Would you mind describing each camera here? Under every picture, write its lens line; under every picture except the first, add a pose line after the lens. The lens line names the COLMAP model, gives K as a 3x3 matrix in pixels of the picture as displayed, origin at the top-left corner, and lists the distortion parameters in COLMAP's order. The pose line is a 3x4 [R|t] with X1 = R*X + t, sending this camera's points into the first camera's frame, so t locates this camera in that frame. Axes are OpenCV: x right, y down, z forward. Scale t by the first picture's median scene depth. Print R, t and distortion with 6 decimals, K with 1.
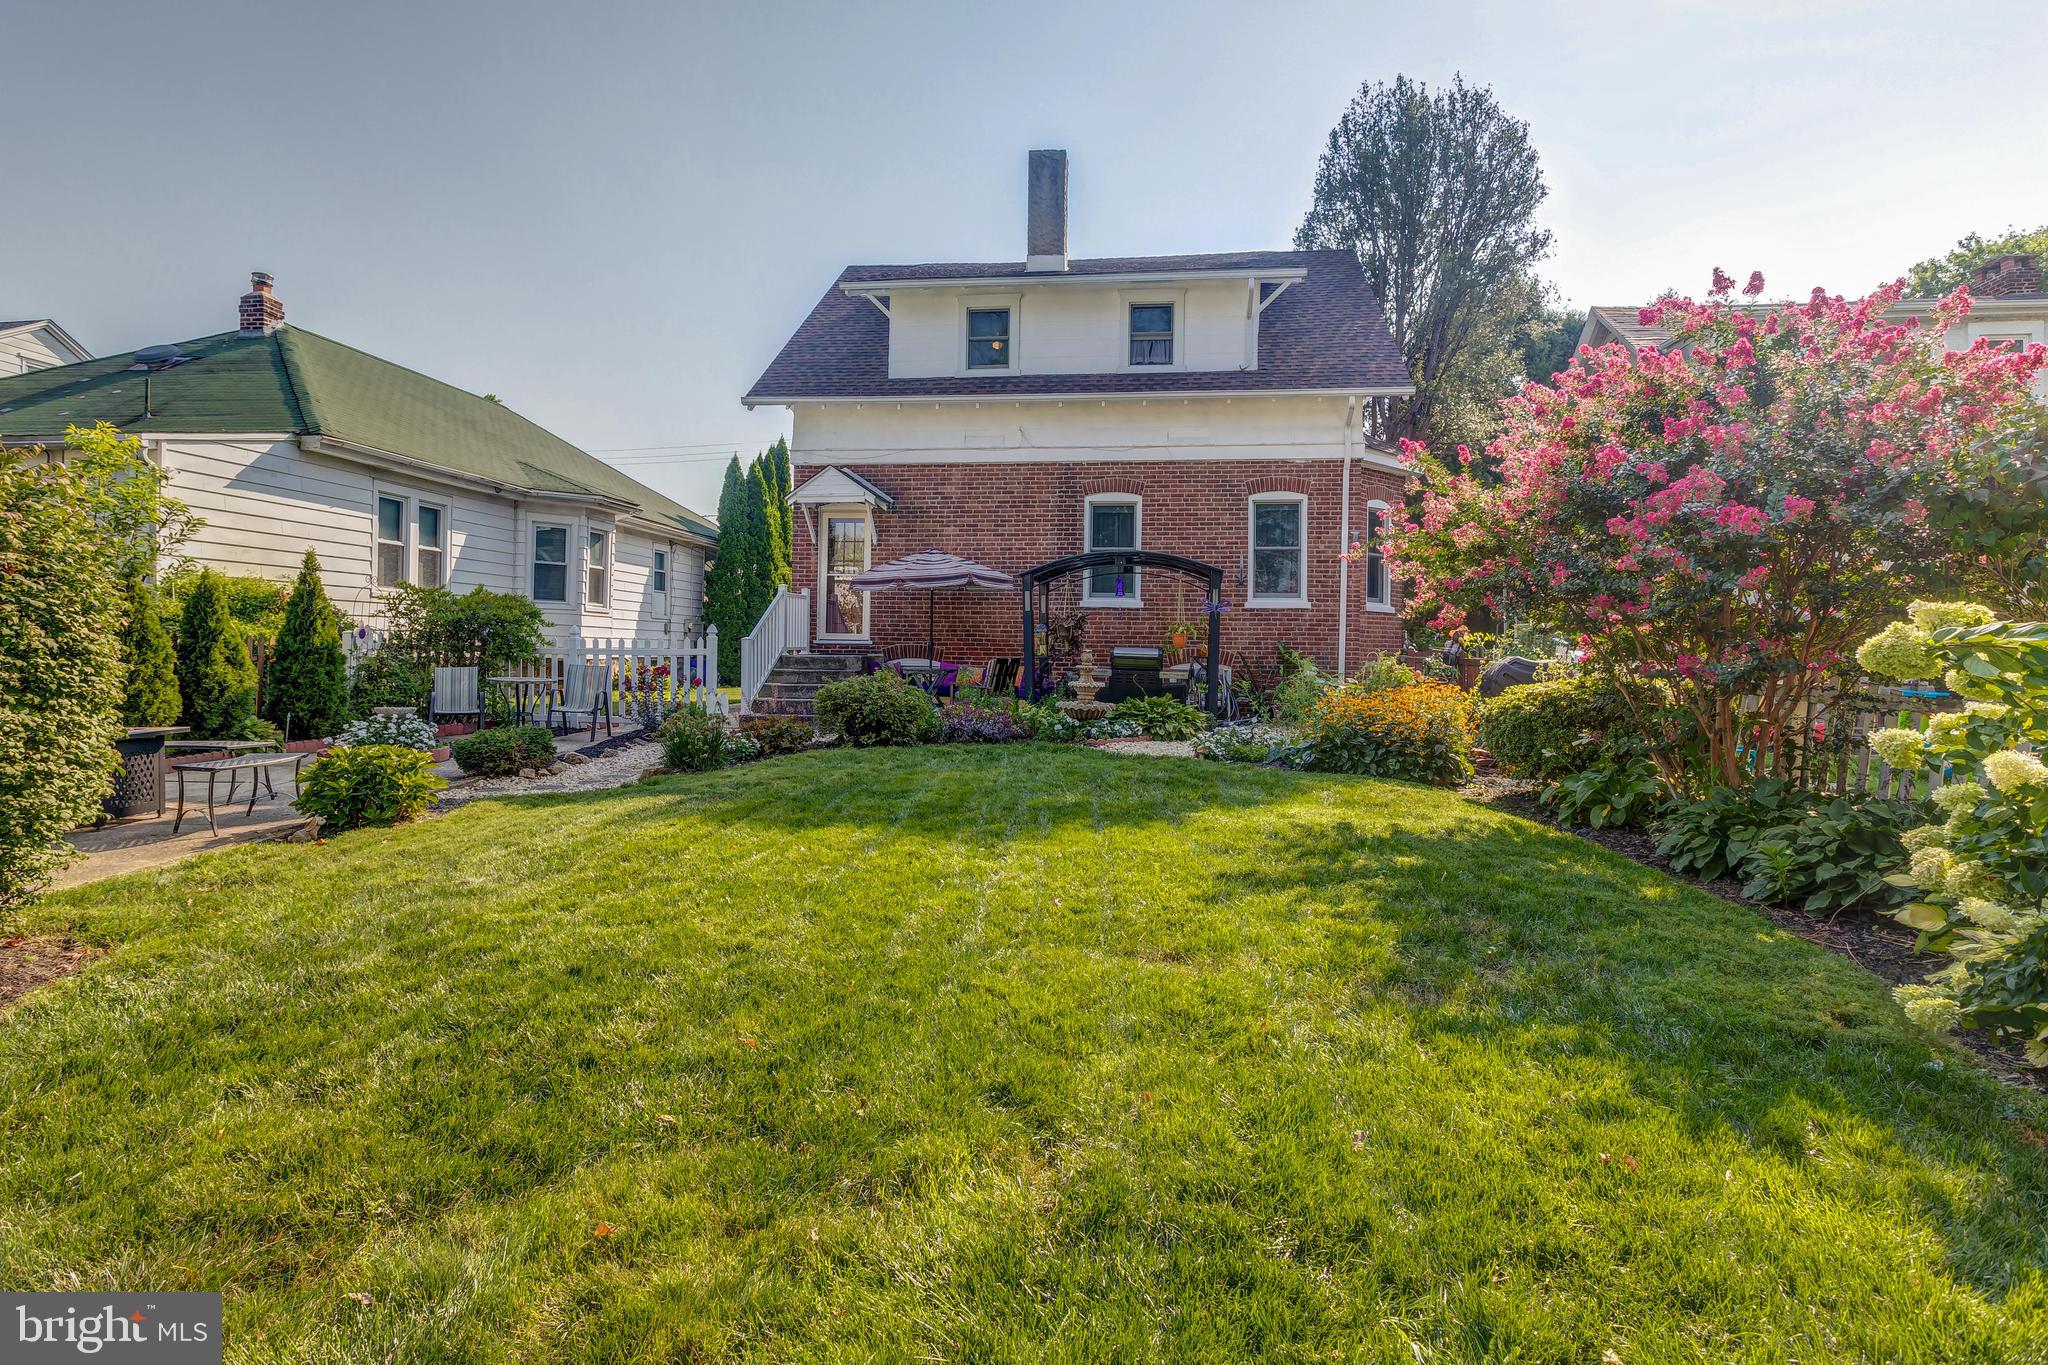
lens RADIAL K [[1134.7, 0, 1028.6], [0, 1134.7, 651.0], [0, 0, 1]] dist [-0.002876, 0.003485]
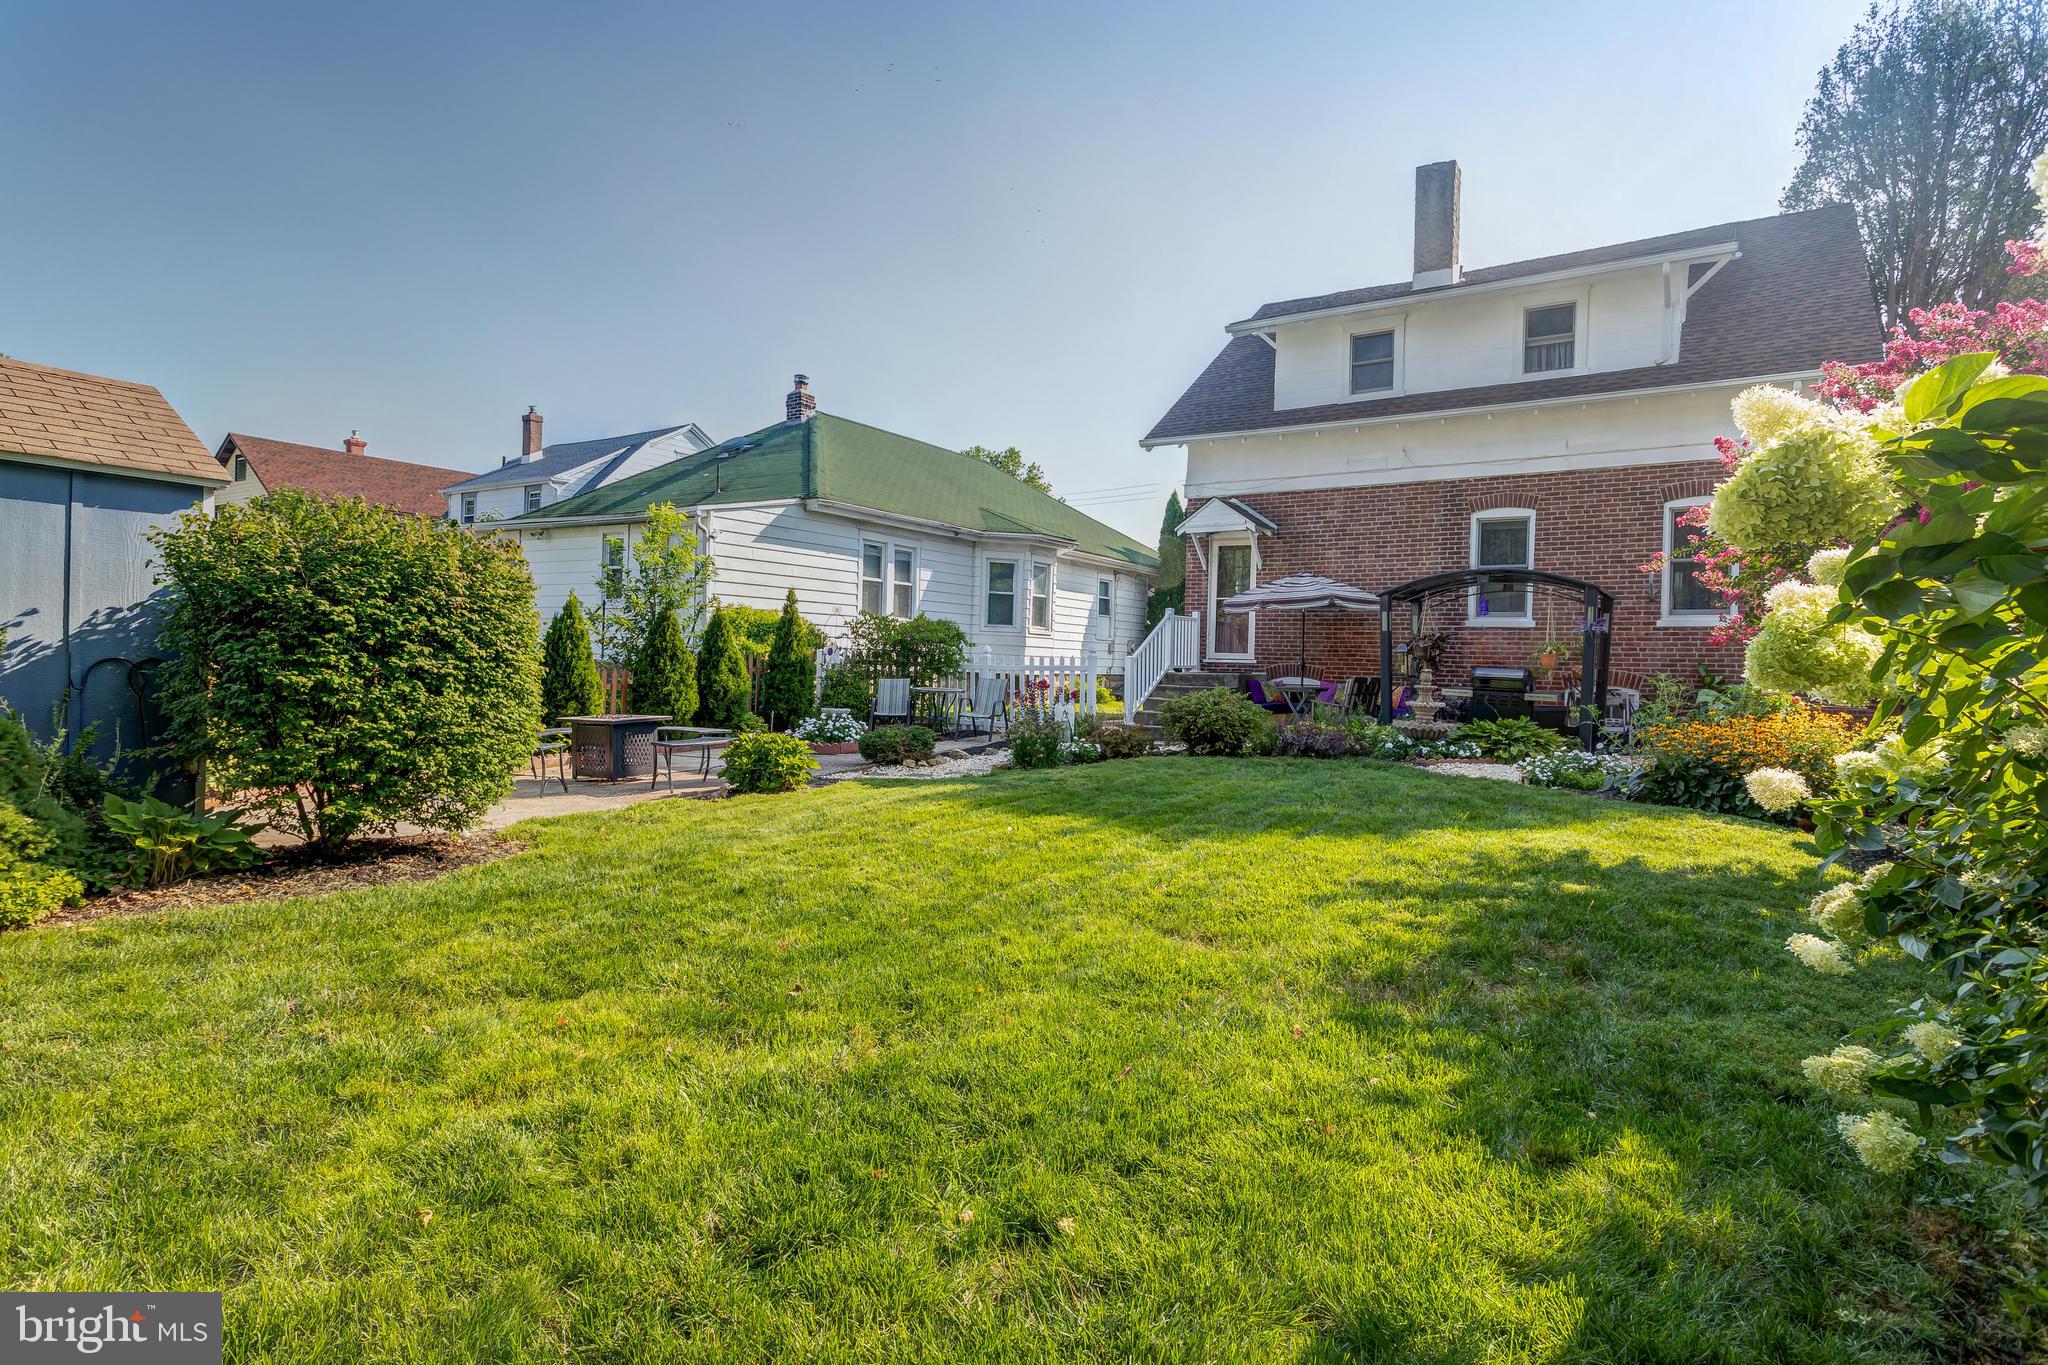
lens RADIAL K [[1088.6, 0, 1024.0], [0, 1088.6, 682.5], [0, 0, 1]] dist [-0.000497, 0.000627]
pose [[0.897582, 0.014952, -0.440593, 0.119718], [-0.010566, 0.999867, 0.012408, 0.001715], [0.440720, -0.006482, 0.897621, -0.010889]]
